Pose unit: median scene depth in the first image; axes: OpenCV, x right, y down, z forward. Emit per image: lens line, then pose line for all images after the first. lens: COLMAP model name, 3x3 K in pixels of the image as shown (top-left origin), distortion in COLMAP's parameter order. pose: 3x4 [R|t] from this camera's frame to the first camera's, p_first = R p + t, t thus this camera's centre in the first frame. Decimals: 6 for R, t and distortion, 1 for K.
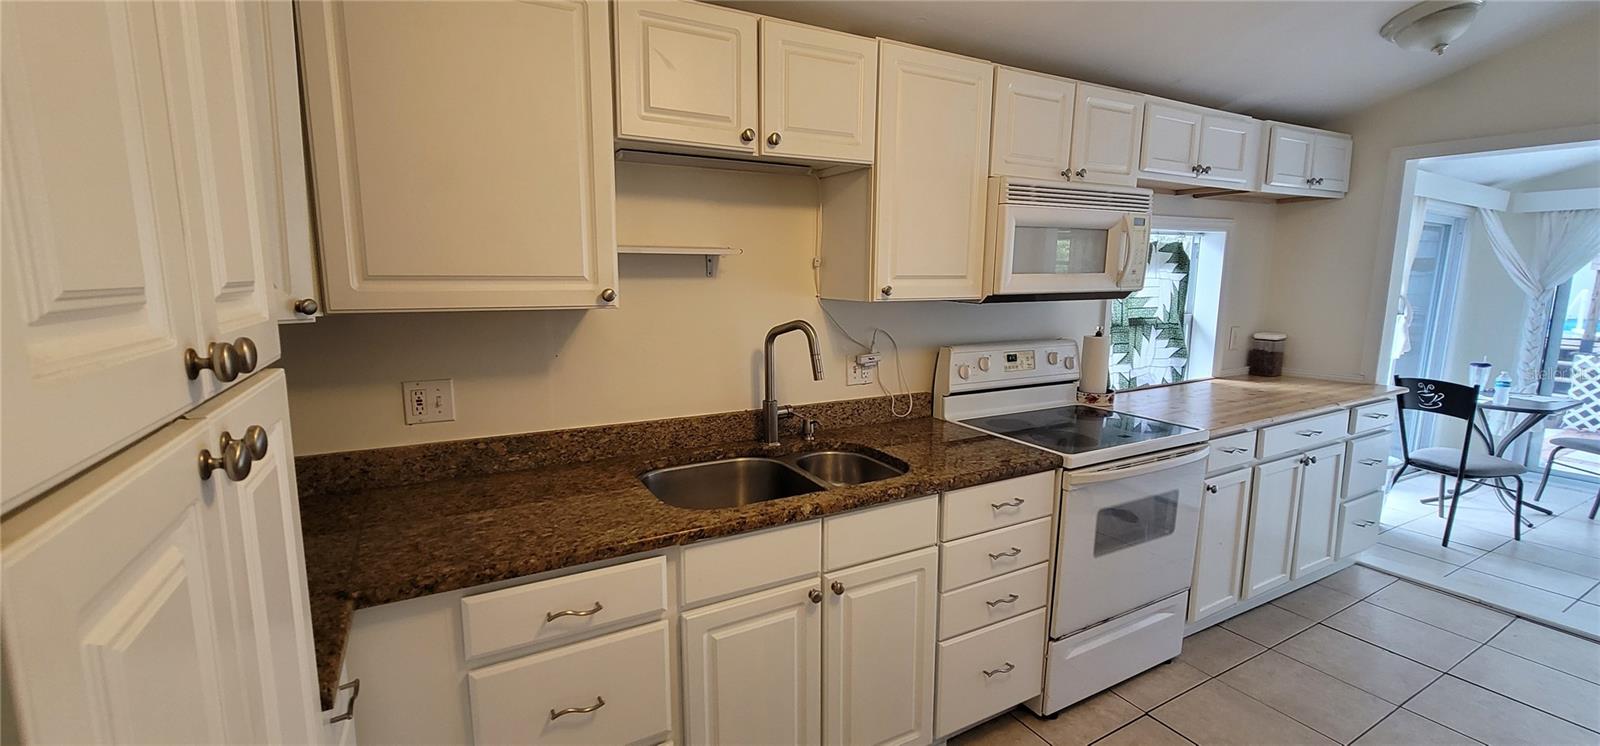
lens RADIAL K [[648.2, 0, 792.8], [0, 648.2, 377.0], [0, 0, 1]] dist [-0.008675, -0.000645]
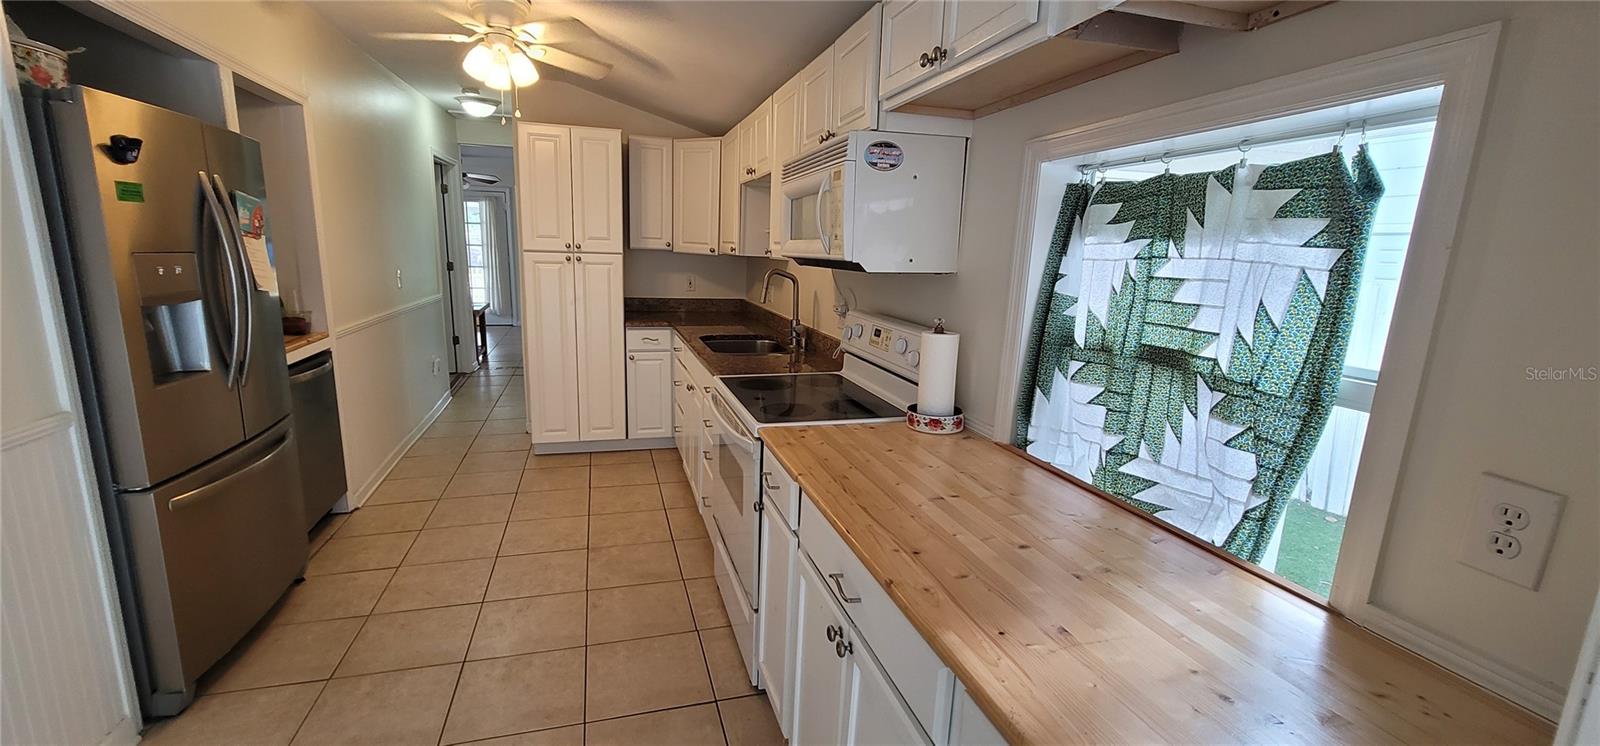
lens RADIAL K [[648.2, 0, 792.8], [0, 648.2, 377.0], [0, 0, 1]] dist [-0.008675, -0.000645]
pose [[-0.213013, 0.183750, -0.959615, 0.964123], [-0.191500, 0.955255, 0.225424, -0.117312], [0.958099, 0.231784, -0.168294, 0.793091]]
